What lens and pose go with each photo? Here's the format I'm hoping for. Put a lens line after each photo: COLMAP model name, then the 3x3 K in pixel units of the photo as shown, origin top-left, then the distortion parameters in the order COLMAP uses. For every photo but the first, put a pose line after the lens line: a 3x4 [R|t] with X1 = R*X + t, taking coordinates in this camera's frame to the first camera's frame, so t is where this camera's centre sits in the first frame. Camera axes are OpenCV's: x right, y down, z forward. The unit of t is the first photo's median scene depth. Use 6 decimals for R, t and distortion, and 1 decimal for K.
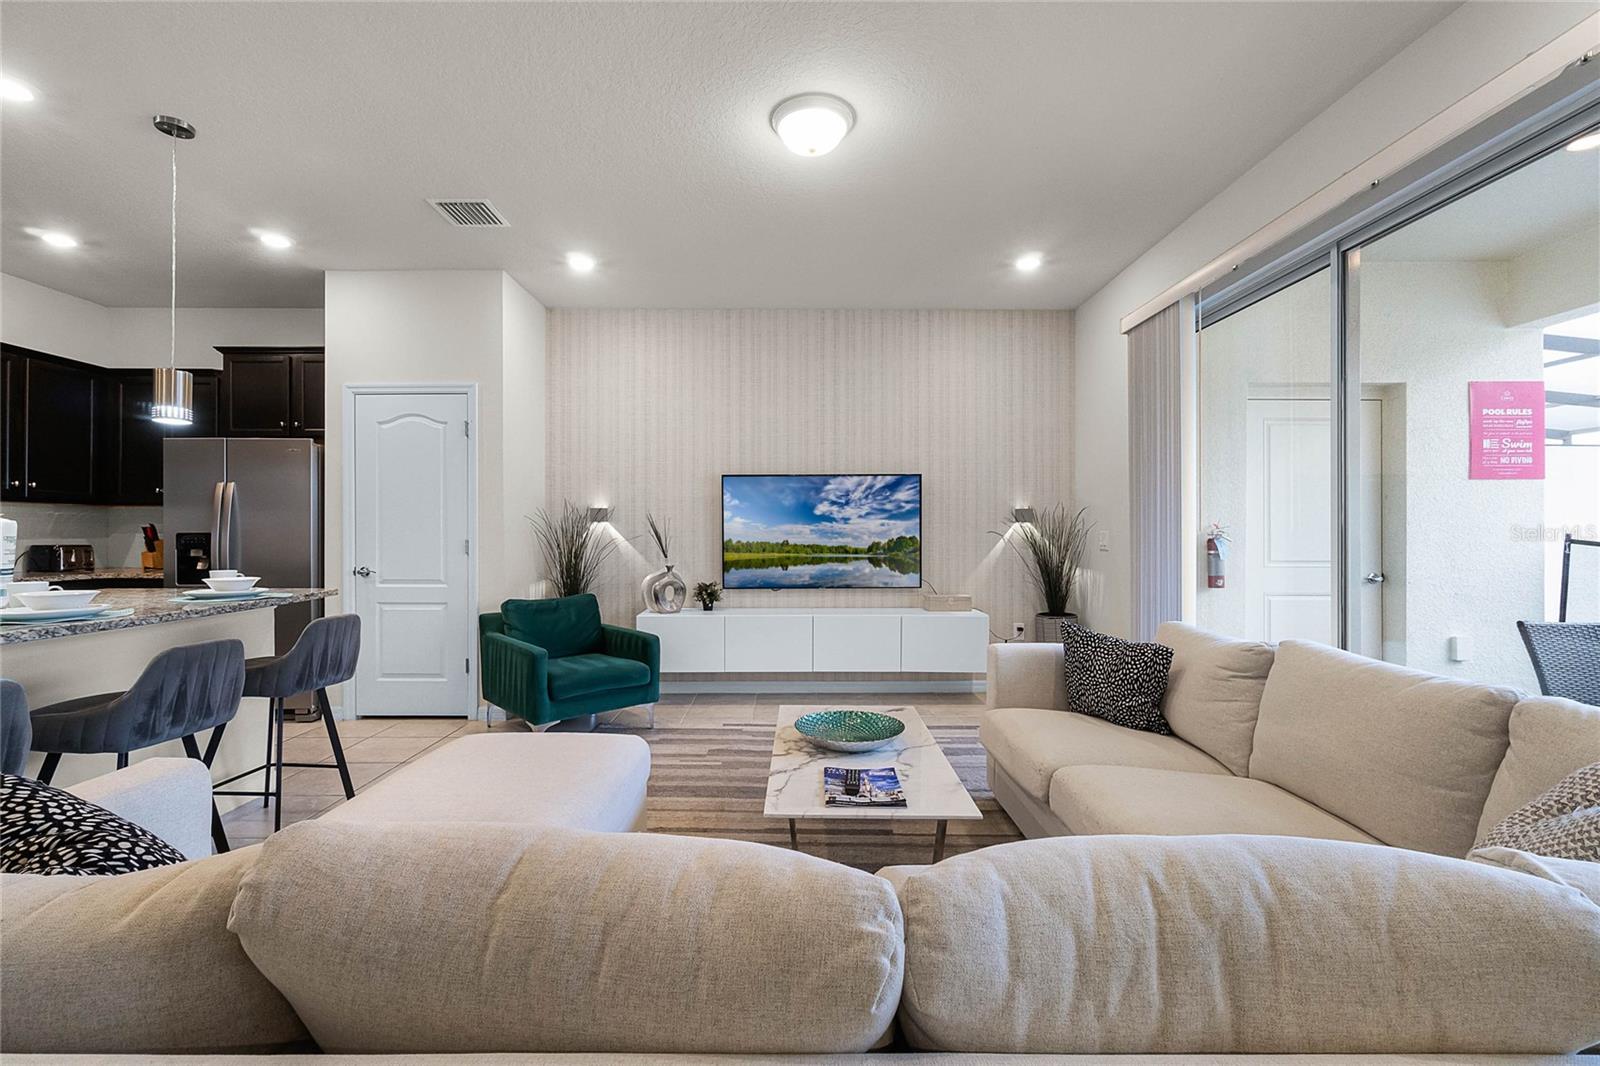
lens RADIAL K [[722.1, 0, 798.3], [0, 722.1, 524.5], [0, 0, 1]] dist [-0.002789, 0.002263]
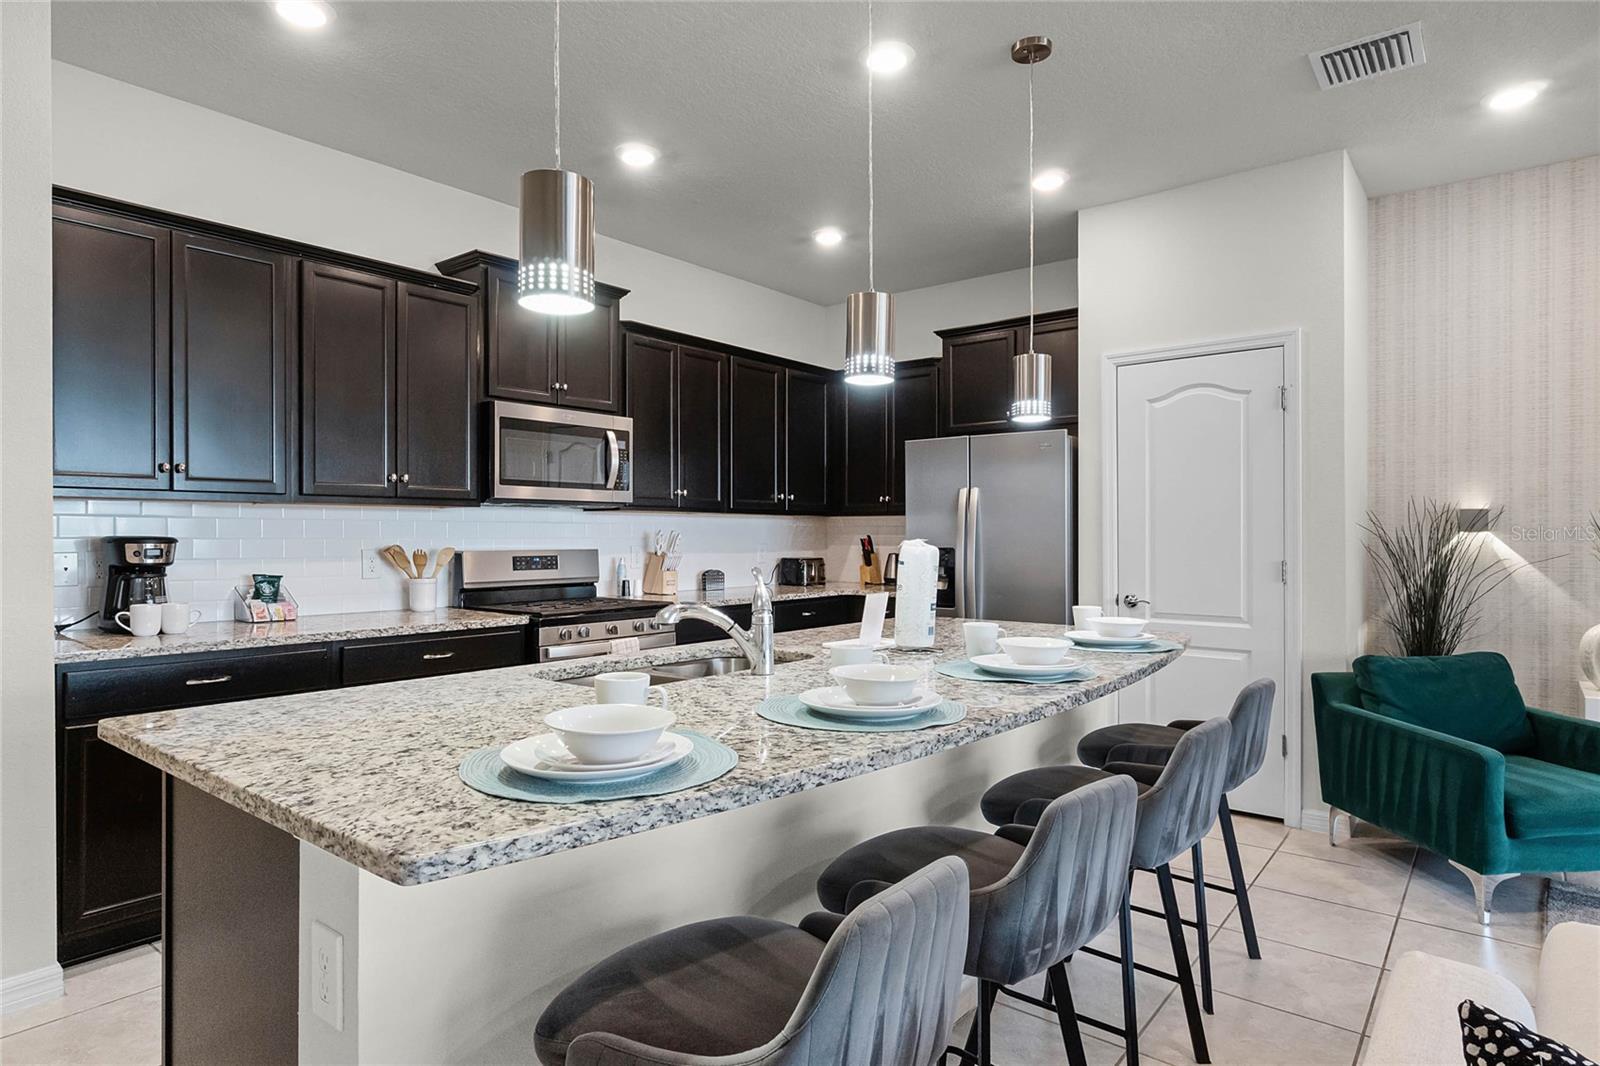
lens RADIAL K [[960.5, 0, 791.0], [0, 960.5, 531.0], [0, 0, 1]] dist [0.018465, -0.000228]
pose [[0.764469, -0.004158, -0.644647, -0.202290], [0.008955, 0.999951, 0.004170, -0.013297], [0.644598, -0.008961, 0.764469, 0.003357]]
